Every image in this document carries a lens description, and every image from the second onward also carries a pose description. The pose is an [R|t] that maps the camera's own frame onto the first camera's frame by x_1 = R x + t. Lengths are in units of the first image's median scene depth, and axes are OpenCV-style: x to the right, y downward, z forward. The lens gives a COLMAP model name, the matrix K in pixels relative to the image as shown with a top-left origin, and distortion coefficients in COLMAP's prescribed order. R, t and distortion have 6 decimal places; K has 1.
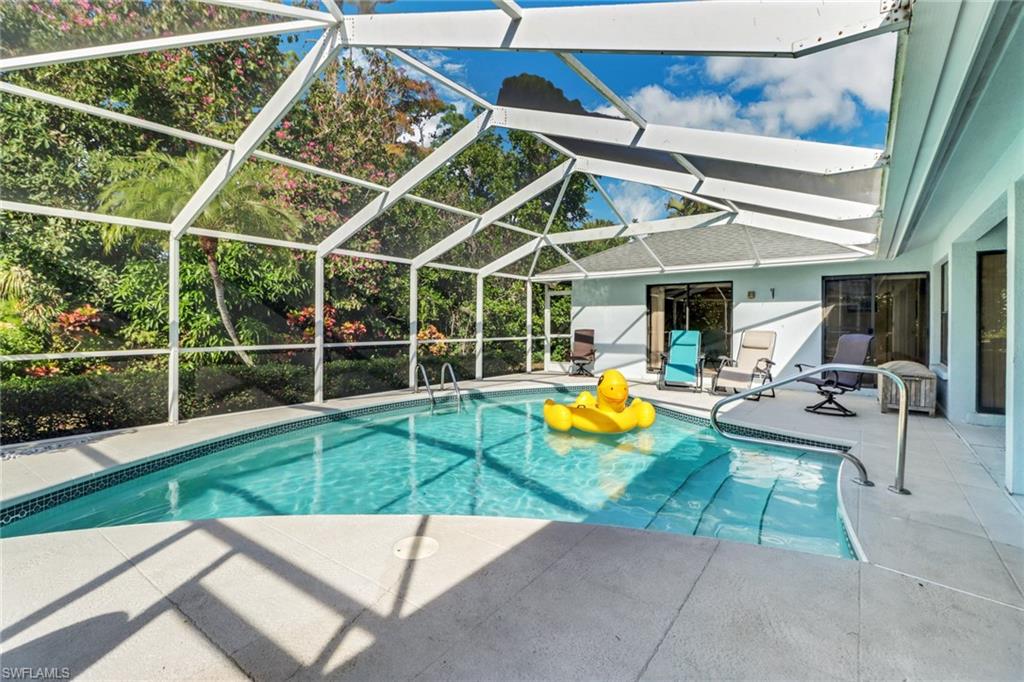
lens RADIAL K [[475.6, 0, 507.2], [0, 475.6, 326.5], [0, 0, 1]] dist [0.020453, -0.013224]
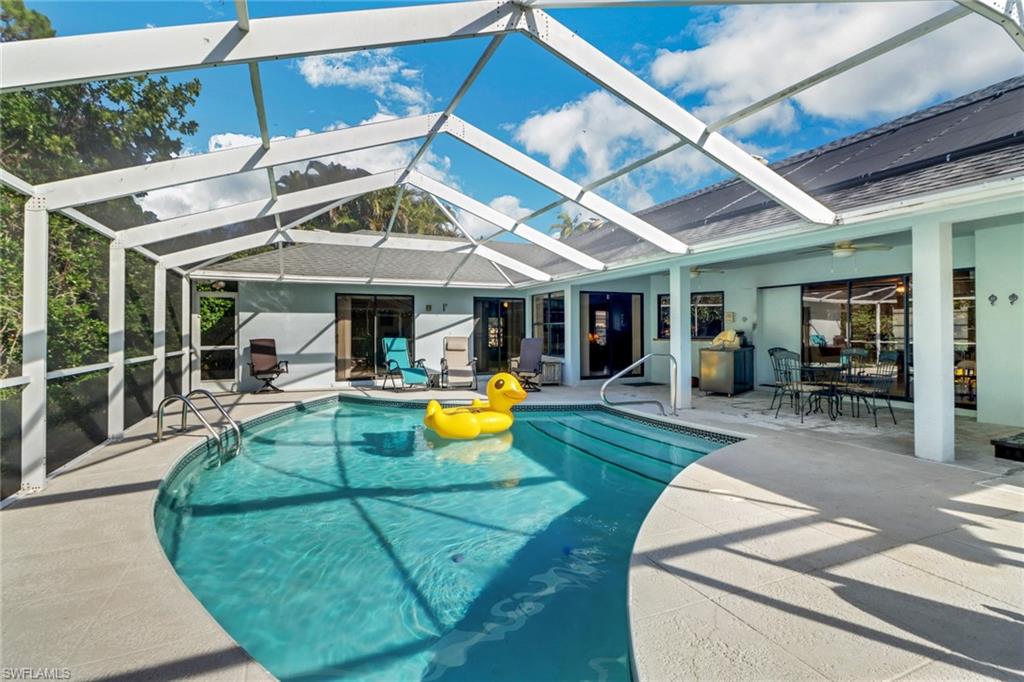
lens RADIAL K [[475.6, 0, 507.2], [0, 475.6, 326.5], [0, 0, 1]] dist [0.020453, -0.013224]
pose [[0.484565, 0.003009, 0.874750, -0.448003], [0.008896, 0.999925, -0.008367, -0.006504], [-0.874710, 0.011836, 0.484503, 0.228552]]
